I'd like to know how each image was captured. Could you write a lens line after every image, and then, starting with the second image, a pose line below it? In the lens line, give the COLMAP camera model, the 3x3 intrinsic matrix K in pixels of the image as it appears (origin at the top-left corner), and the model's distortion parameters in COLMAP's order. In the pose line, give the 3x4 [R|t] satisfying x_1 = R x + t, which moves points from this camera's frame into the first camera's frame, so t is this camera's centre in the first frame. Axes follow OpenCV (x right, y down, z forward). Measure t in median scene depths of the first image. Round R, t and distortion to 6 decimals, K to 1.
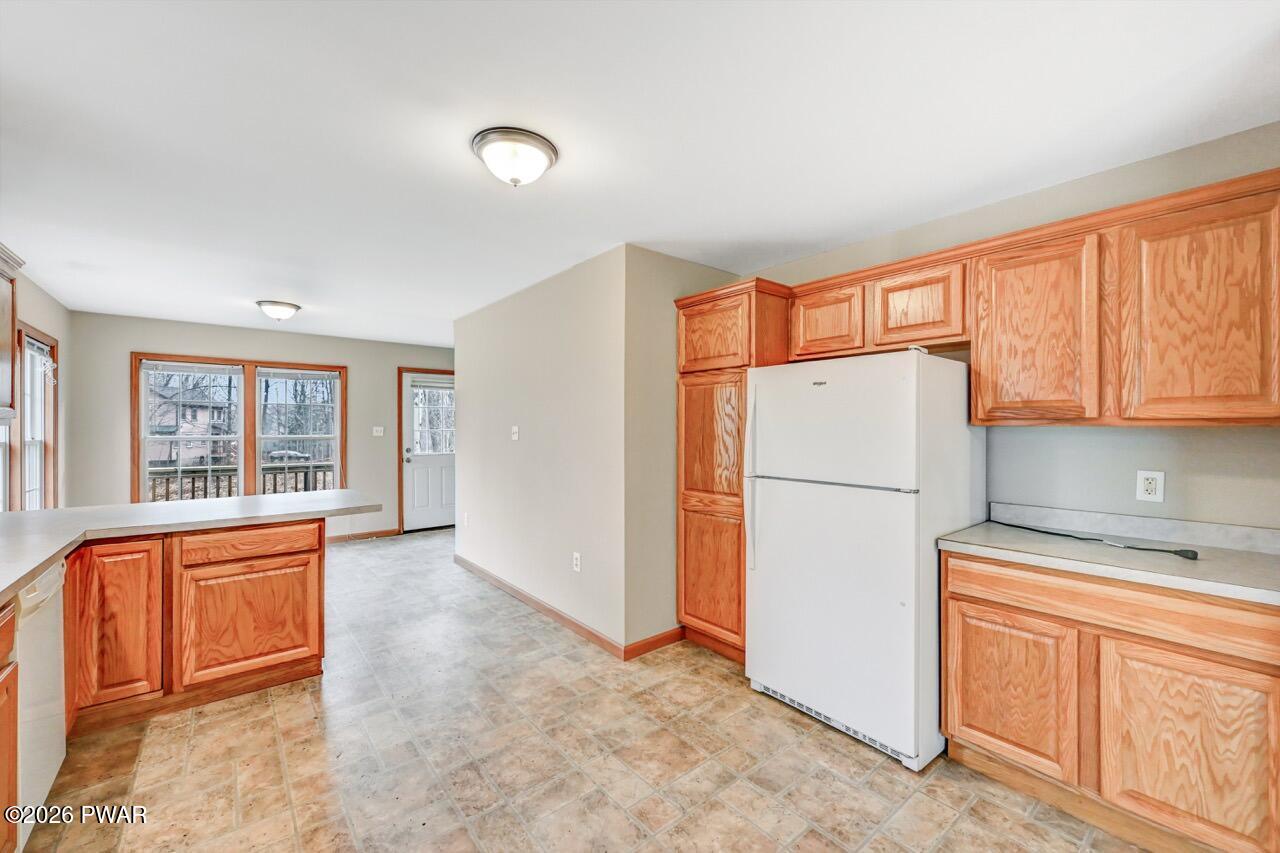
lens RADIAL K [[510.0, 0, 633.6], [0, 510.0, 422.9], [0, 0, 1]] dist [-0.001016, 0.000547]
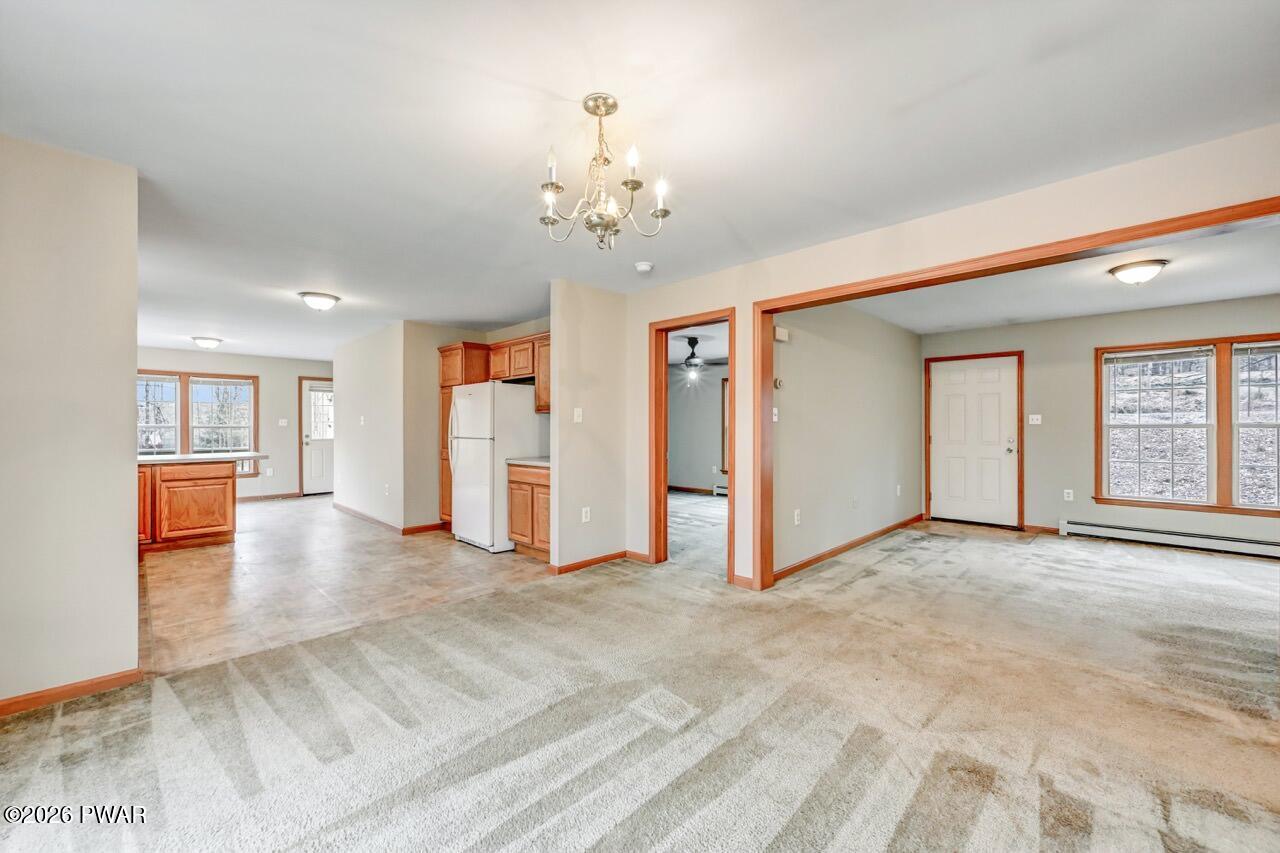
lens RADIAL K [[510.0, 0, 640.8], [0, 510.0, 422.9], [0, 0, 1]] dist [-0.001016, 0.000547]
pose [[0.994336, -0.001649, 0.106273, 0.765242], [0.001458, 0.999997, 0.001879, 0.039578], [-0.106276, -0.001713, 0.994335, -1.161285]]
